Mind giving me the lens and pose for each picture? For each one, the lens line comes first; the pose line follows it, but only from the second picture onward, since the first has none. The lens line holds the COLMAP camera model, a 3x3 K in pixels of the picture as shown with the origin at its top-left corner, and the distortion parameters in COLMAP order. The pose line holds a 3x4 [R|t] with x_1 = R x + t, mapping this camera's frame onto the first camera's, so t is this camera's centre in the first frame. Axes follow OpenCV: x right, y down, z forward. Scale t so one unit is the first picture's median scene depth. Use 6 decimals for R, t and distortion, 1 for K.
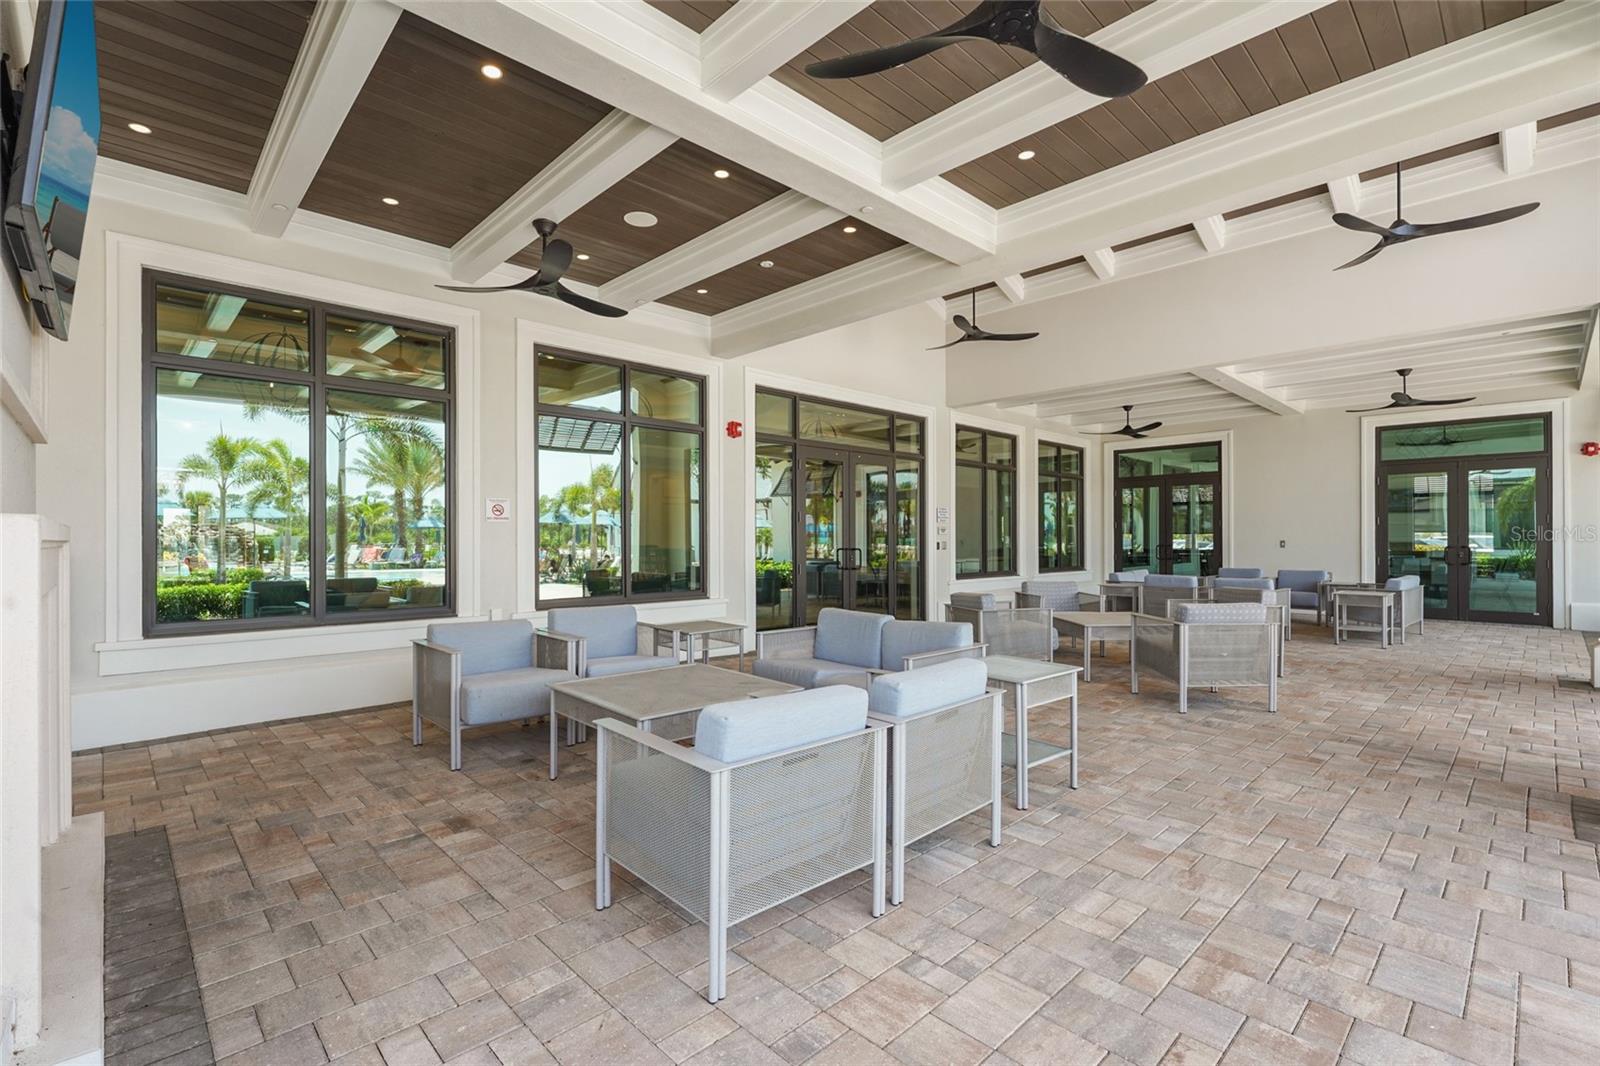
lens RADIAL K [[719.6, 0, 793.5], [0, 719.6, 538.1], [0, 0, 1]] dist [0.000853, -0.000255]
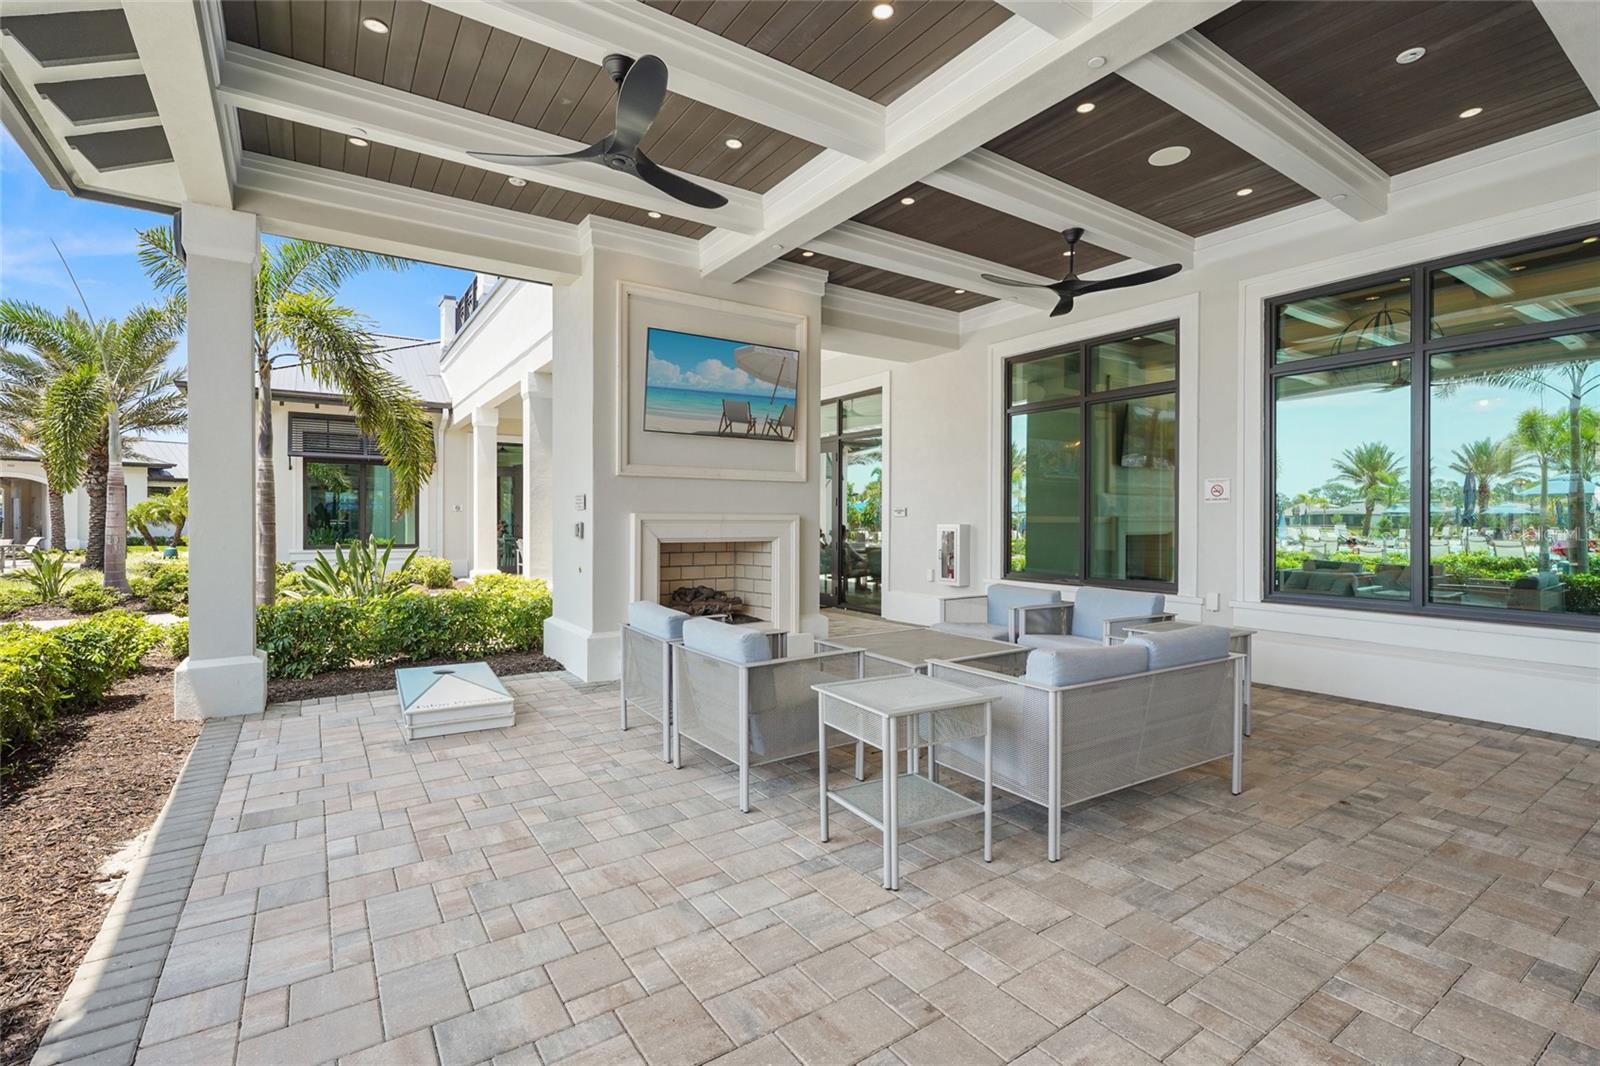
lens RADIAL K [[719.6, 0, 792.6], [0, 719.6, 523.3], [0, 0, 1]] dist [0.000853, -0.000255]
pose [[-0.173481, 0.004763, -0.984826, 1.336073], [-0.000691, 0.999987, 0.004958, 0.000121], [0.984837, 0.001541, -0.173475, 1.281550]]
